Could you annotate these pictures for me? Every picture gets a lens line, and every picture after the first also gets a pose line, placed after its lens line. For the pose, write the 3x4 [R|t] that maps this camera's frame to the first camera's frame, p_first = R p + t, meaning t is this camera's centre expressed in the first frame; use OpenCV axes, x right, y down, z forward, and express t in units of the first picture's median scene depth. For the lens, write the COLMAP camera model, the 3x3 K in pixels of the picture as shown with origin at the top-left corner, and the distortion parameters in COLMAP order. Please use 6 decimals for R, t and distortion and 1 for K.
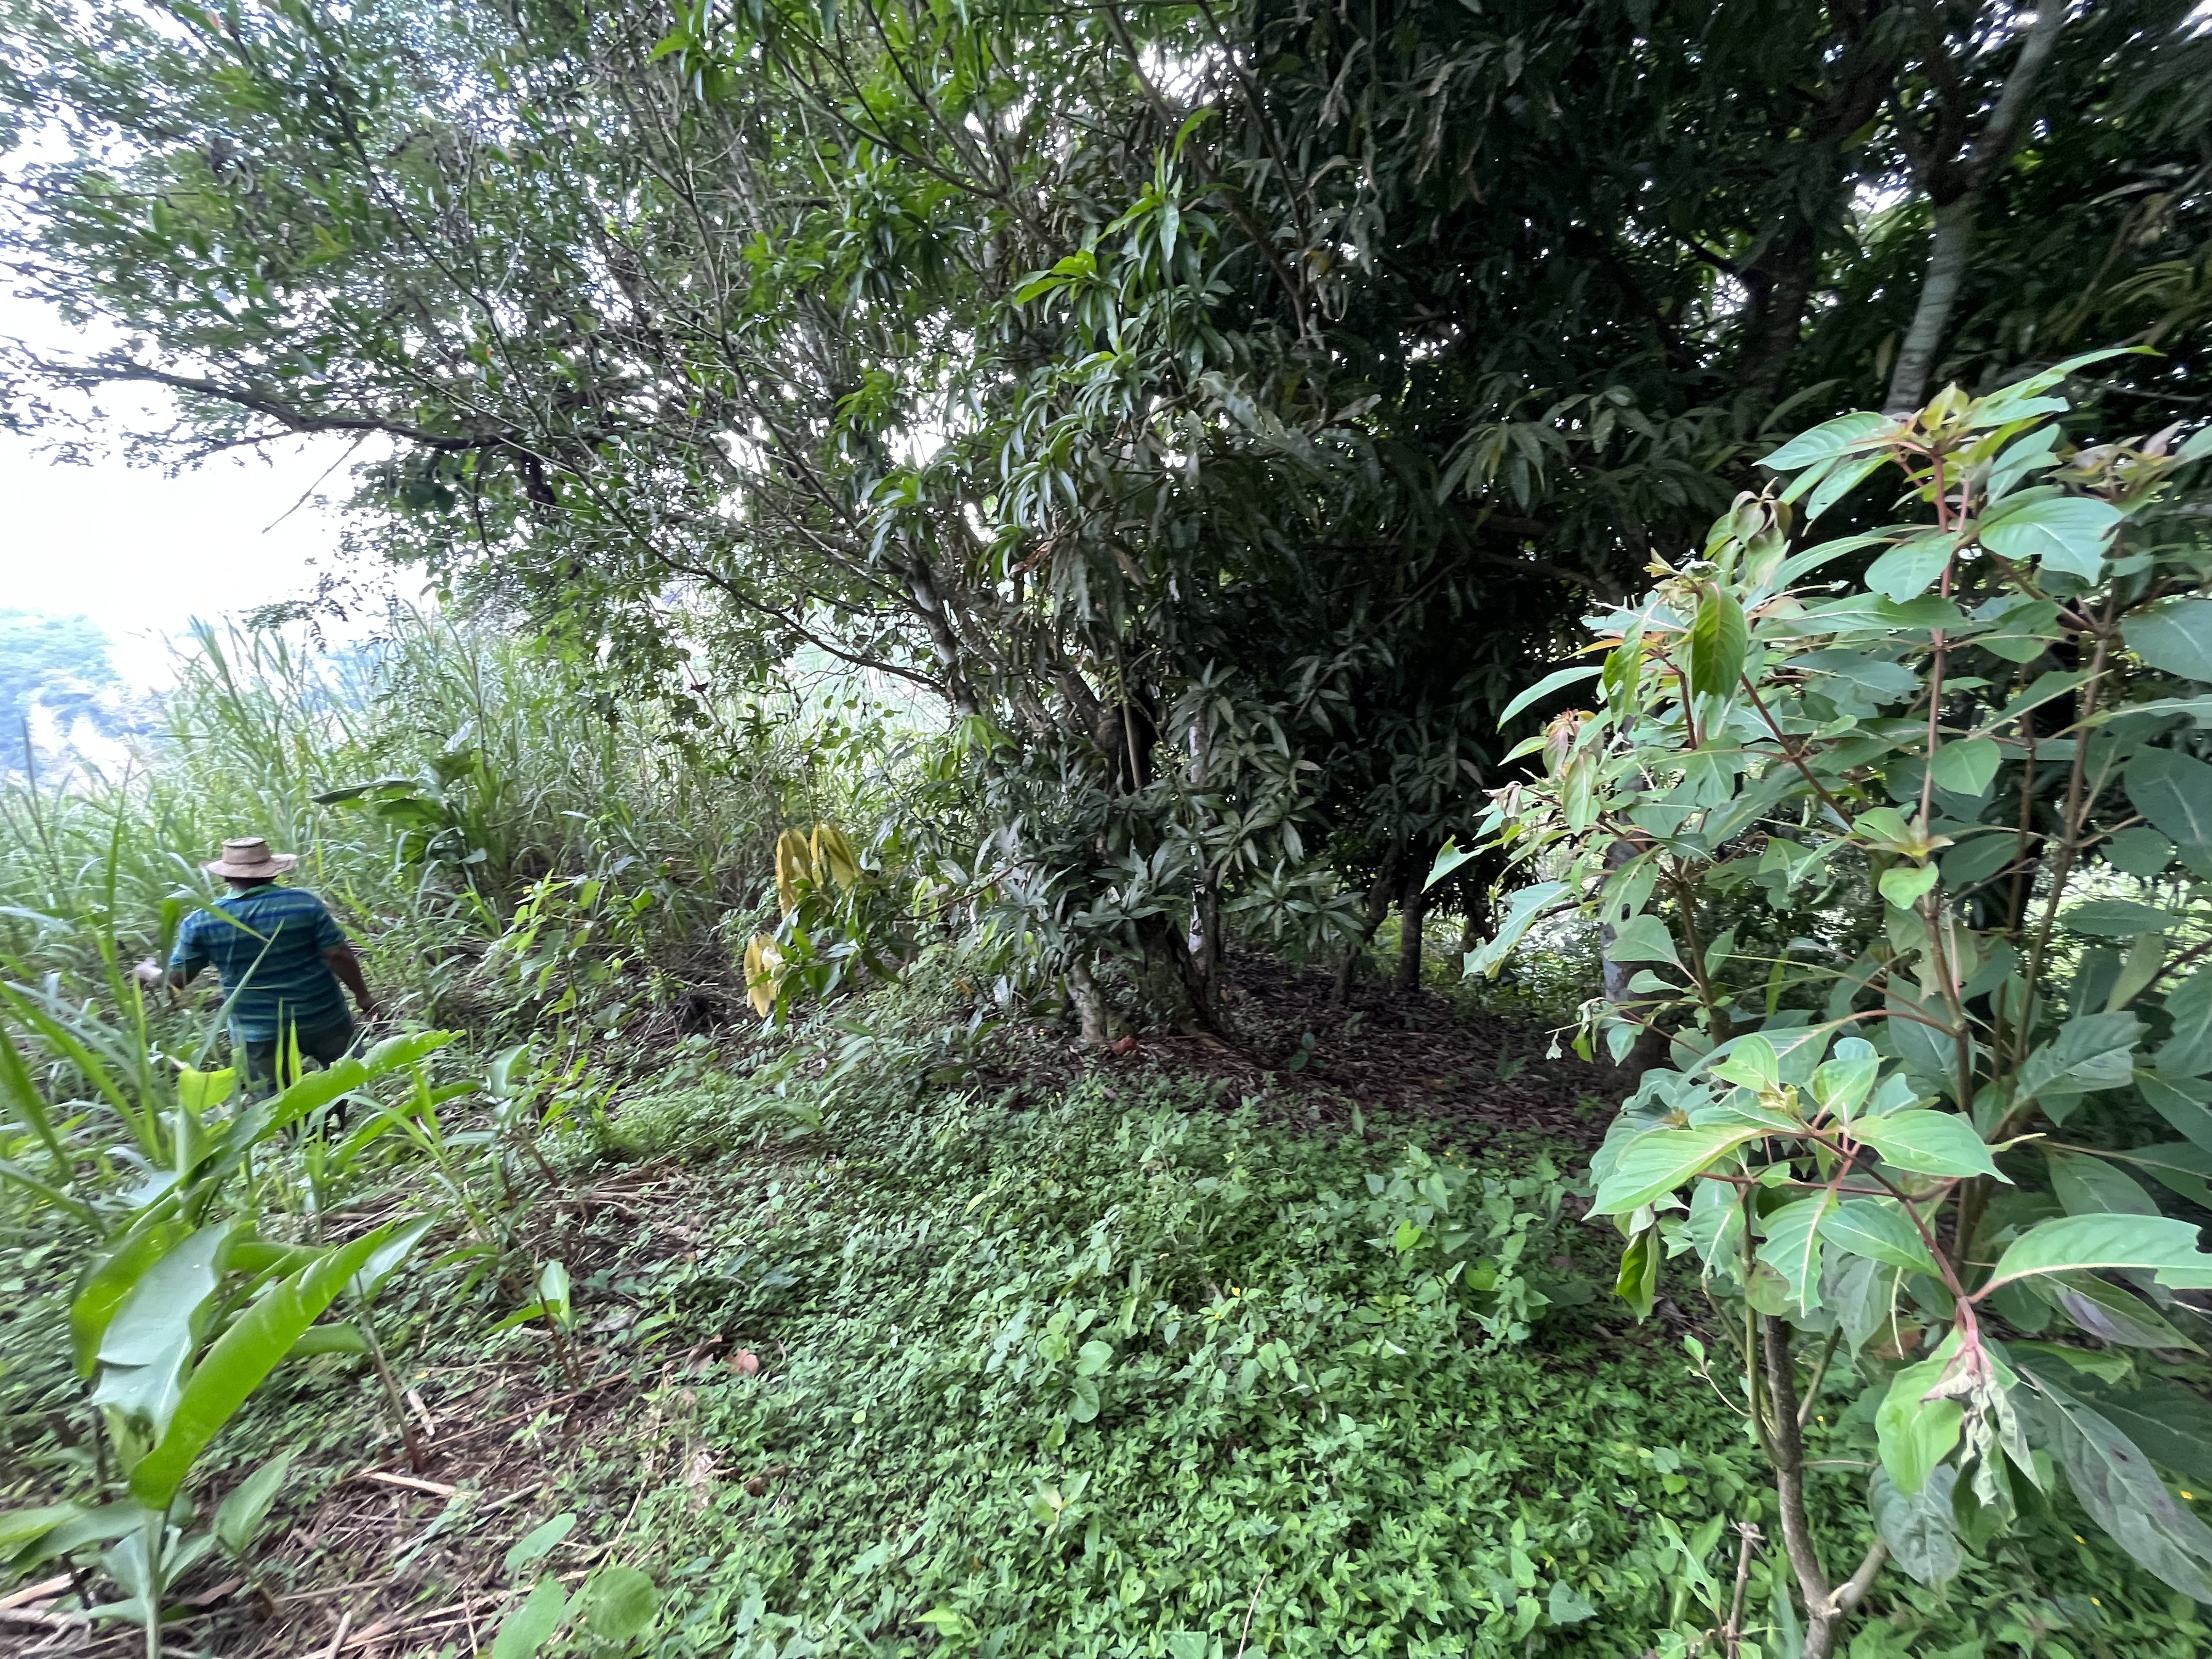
lens RADIAL K [[902.2, 0, 1102.2], [0, 902.2, 836.3], [0, 0, 1]] dist [0.001258, -0.000346]
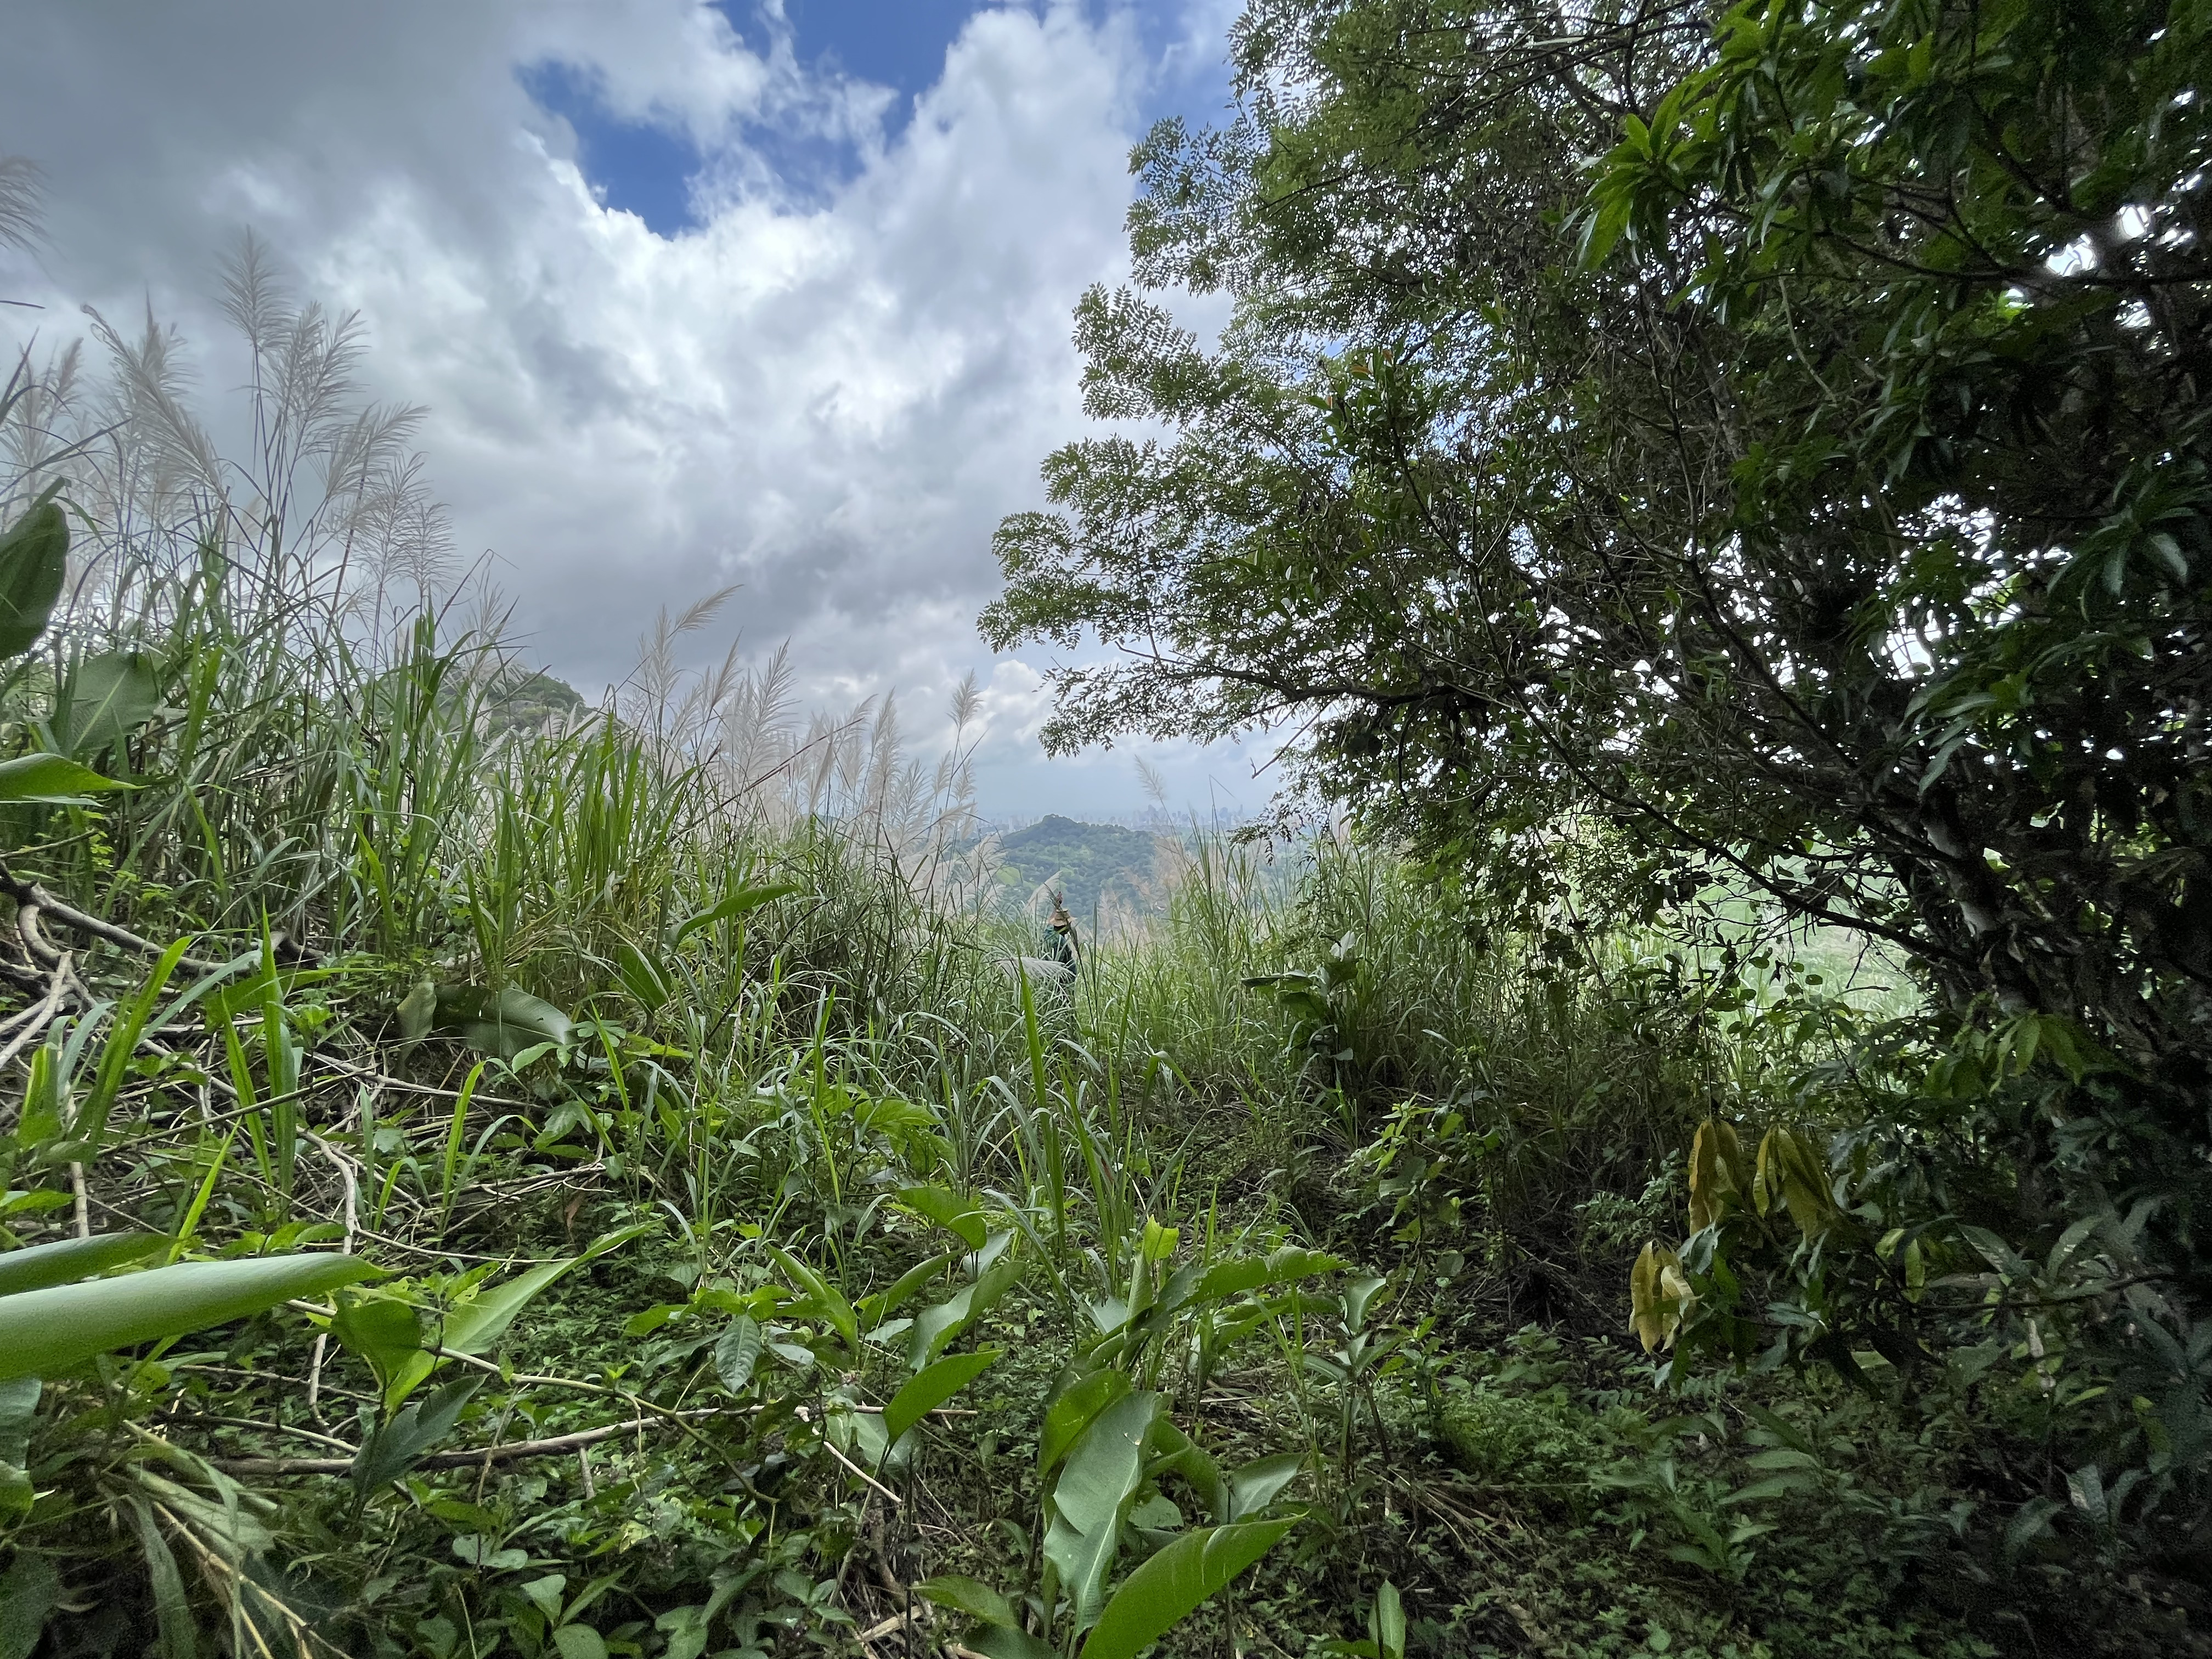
lens RADIAL K [[874.4, 0, 1108.2], [0, 874.4, 846.0], [0, 0, 1]] dist [0.000687, 0.000147]
pose [[0.651304, 0.037055, -0.757912, -0.090294], [-0.216667, 0.966307, -0.138946, -0.013643], [0.727227, 0.254711, 0.637388, 0.052713]]
